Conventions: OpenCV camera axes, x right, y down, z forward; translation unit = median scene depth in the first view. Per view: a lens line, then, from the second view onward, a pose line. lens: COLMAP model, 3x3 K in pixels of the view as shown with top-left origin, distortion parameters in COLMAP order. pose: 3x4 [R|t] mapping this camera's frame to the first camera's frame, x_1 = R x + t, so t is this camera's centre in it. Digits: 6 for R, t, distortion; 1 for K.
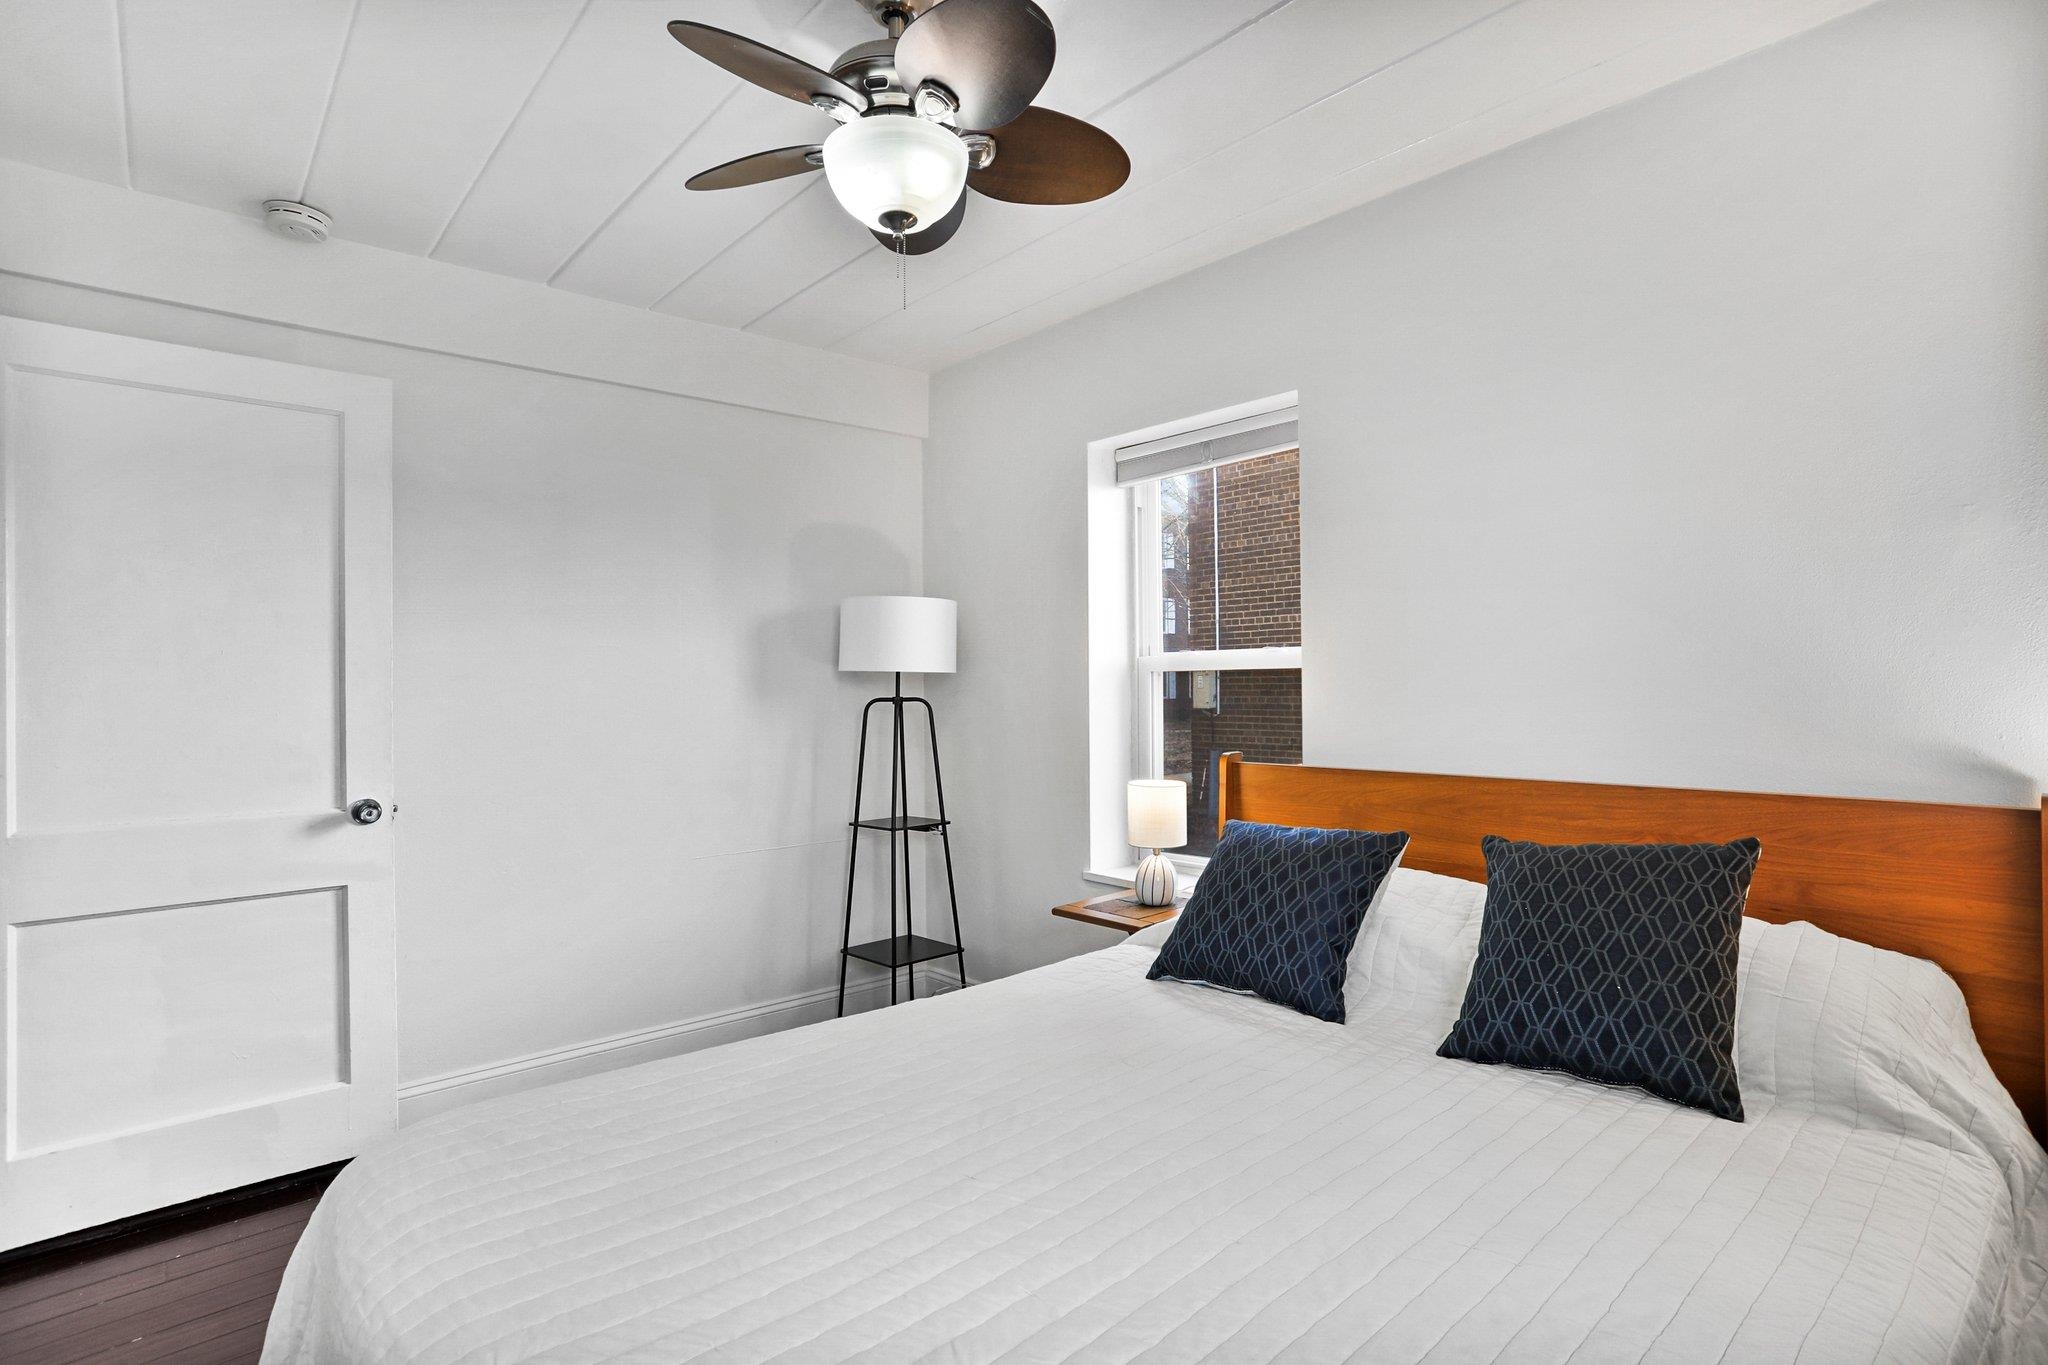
lens RADIAL K [[1017.7, 0, 1043.8], [0, 1017.7, 683.4], [0, 0, 1]] dist [-0.056477, 0.031870]
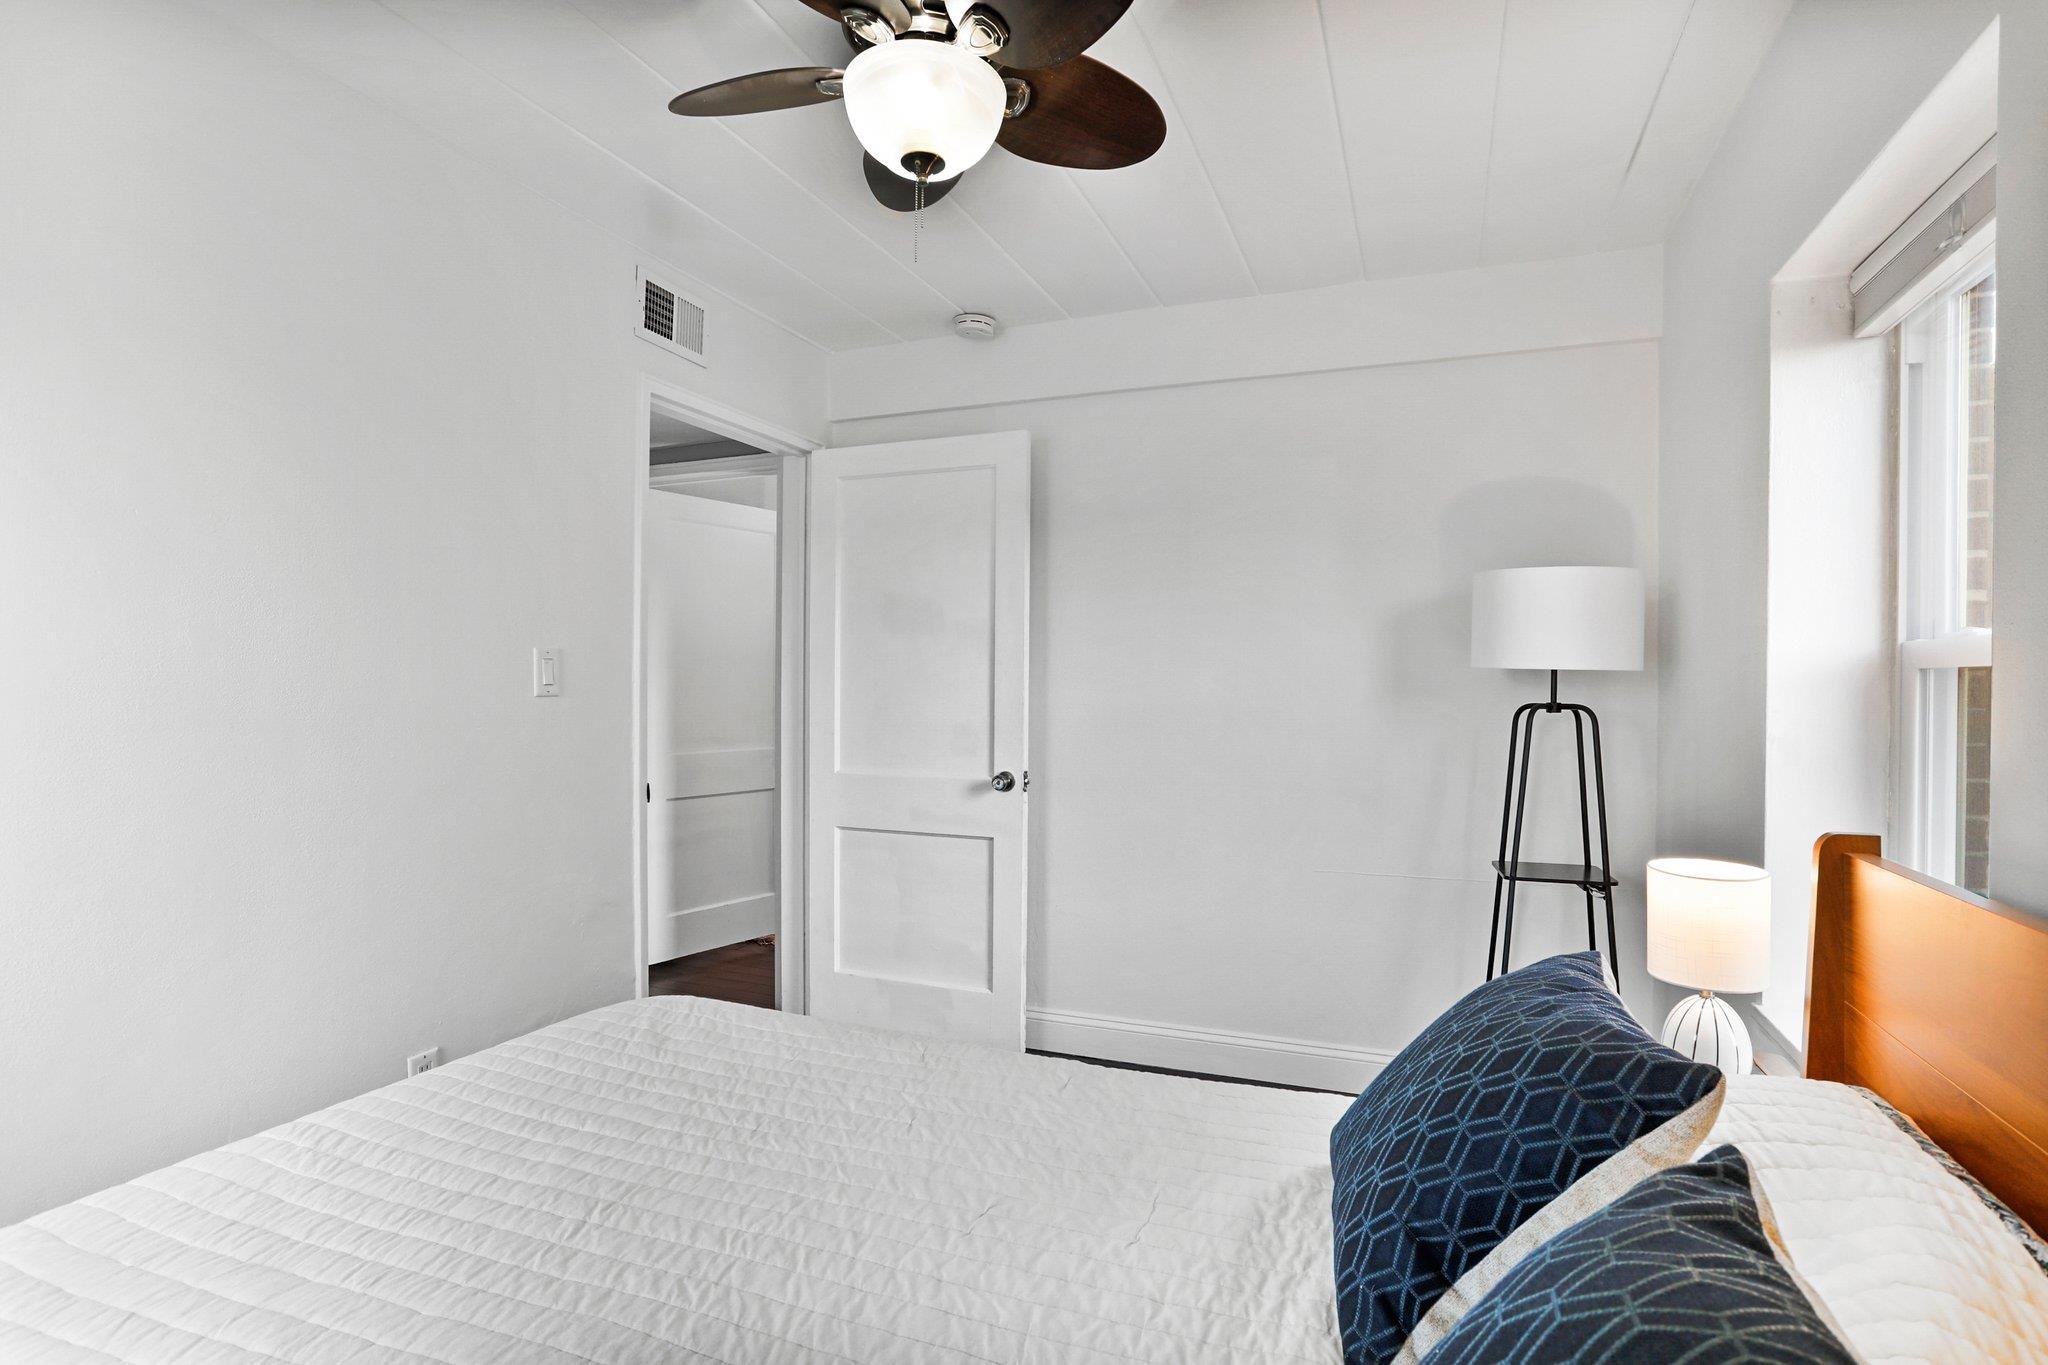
lens RADIAL K [[1017.7, 0, 1043.8], [0, 1017.7, 683.4], [0, 0, 1]] dist [-0.056477, 0.031870]
pose [[0.447174, 0.012801, -0.894356, 0.475918], [-0.008155, 0.999914, 0.010234, -0.007498], [0.894410, 0.002717, 0.447240, 0.467506]]
